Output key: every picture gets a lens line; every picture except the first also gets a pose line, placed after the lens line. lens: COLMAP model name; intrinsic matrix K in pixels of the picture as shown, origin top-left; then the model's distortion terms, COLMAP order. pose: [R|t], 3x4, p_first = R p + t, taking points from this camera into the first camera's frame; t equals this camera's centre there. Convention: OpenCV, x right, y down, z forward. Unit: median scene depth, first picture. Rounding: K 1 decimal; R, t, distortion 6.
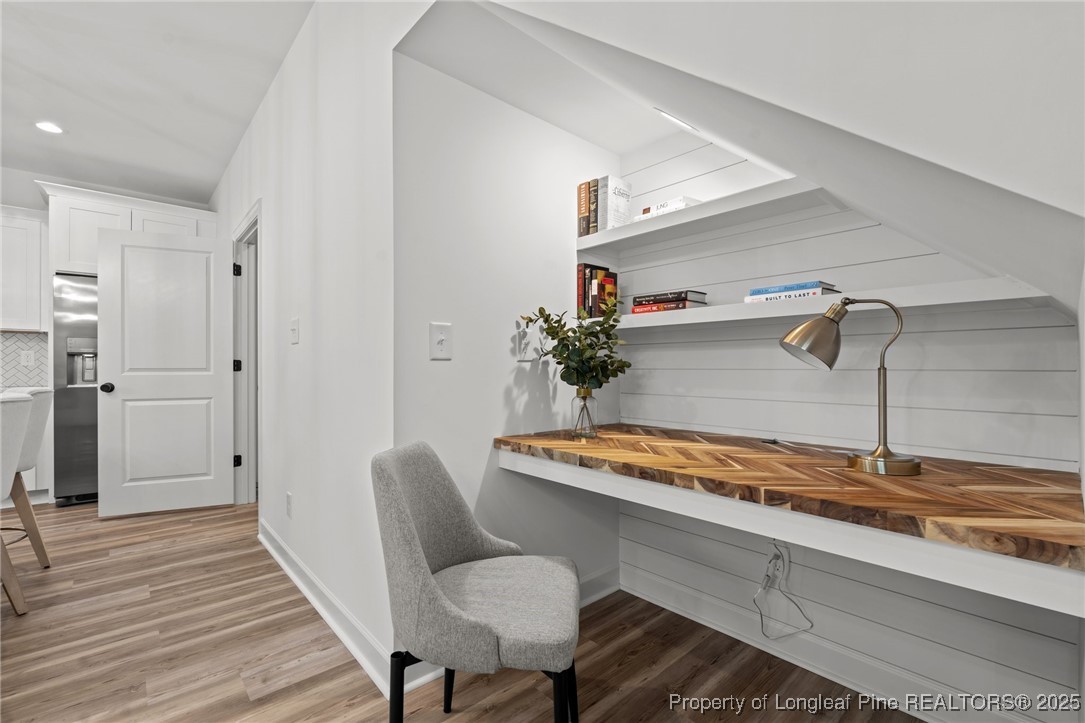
lens RADIAL K [[484.2, 0, 543.5], [0, 484.2, 365.8], [0, 0, 1]] dist [-0.011109, -0.000419]
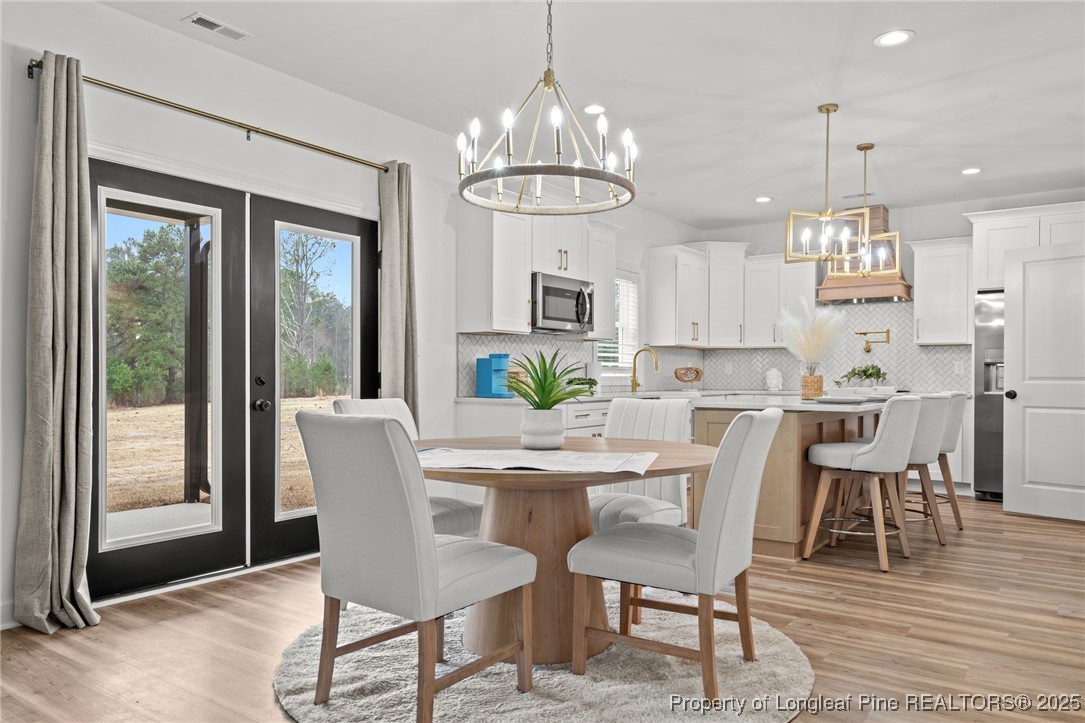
lens RADIAL K [[786.0, 0, 525.7], [0, 786.0, 385.0], [0, 0, 1]] dist [-0.036894, 0.005724]
pose [[0.216652, 0.013523, -0.976155, 0.560867], [0.001170, 0.999900, 0.014111, -0.002671], [0.976248, -0.004199, 0.216614, -0.452930]]
